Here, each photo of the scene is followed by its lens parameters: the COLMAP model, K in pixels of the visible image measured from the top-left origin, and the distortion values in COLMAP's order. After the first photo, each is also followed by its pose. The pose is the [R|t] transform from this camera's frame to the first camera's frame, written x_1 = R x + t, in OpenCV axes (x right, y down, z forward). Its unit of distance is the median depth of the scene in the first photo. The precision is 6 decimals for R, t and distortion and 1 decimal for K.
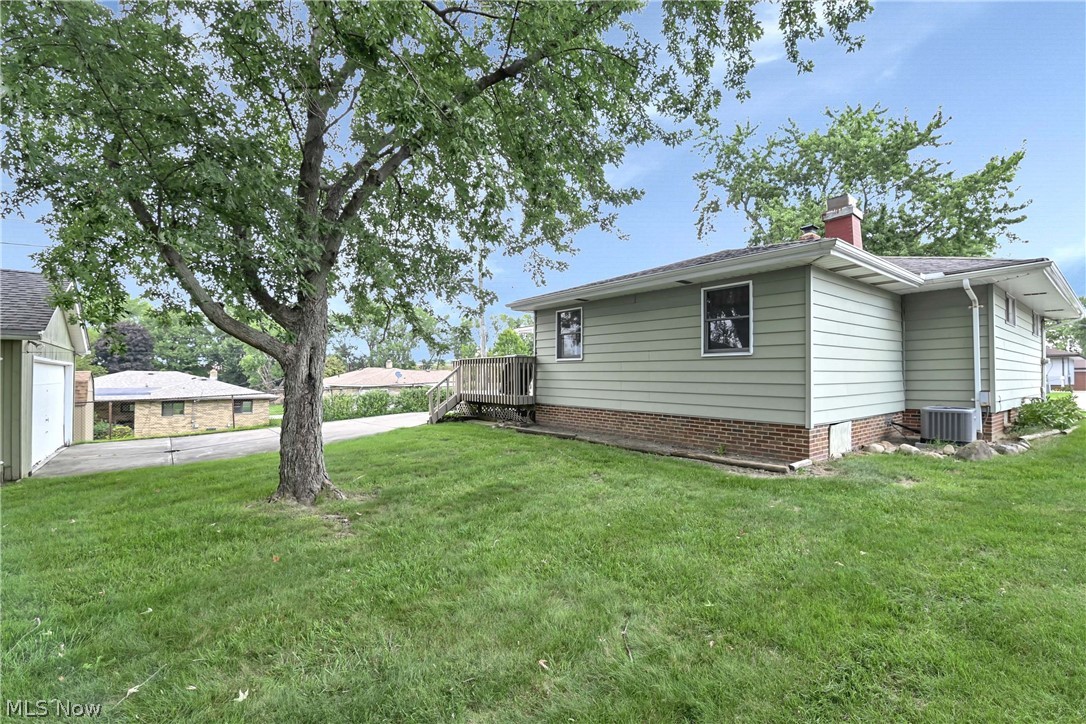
lens RADIAL K [[505.5, 0, 544.3], [0, 505.5, 365.3], [0, 0, 1]] dist [-0.019165, -0.003453]
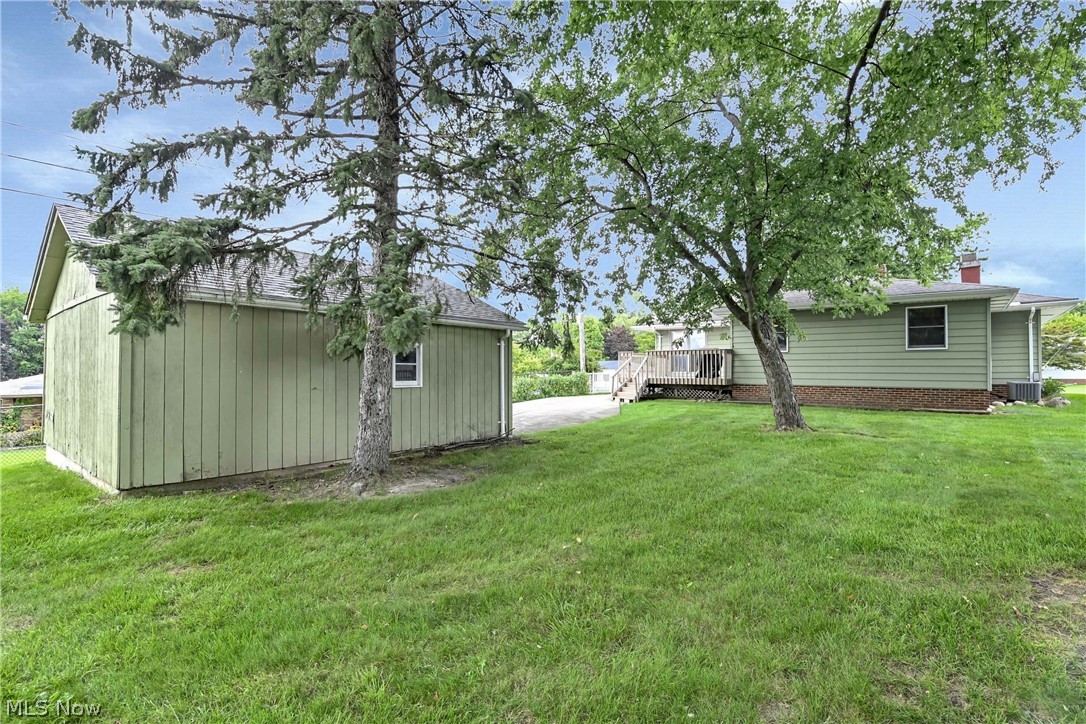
lens RADIAL K [[505.5, 0, 539.1], [0, 505.5, 362.7], [0, 0, 1]] dist [-0.019165, -0.003453]
pose [[0.976500, 0.007734, 0.215378, -1.165957], [-0.008082, 0.999967, 0.000734, 0.031694], [-0.215365, -0.002457, 0.976531, -0.299038]]
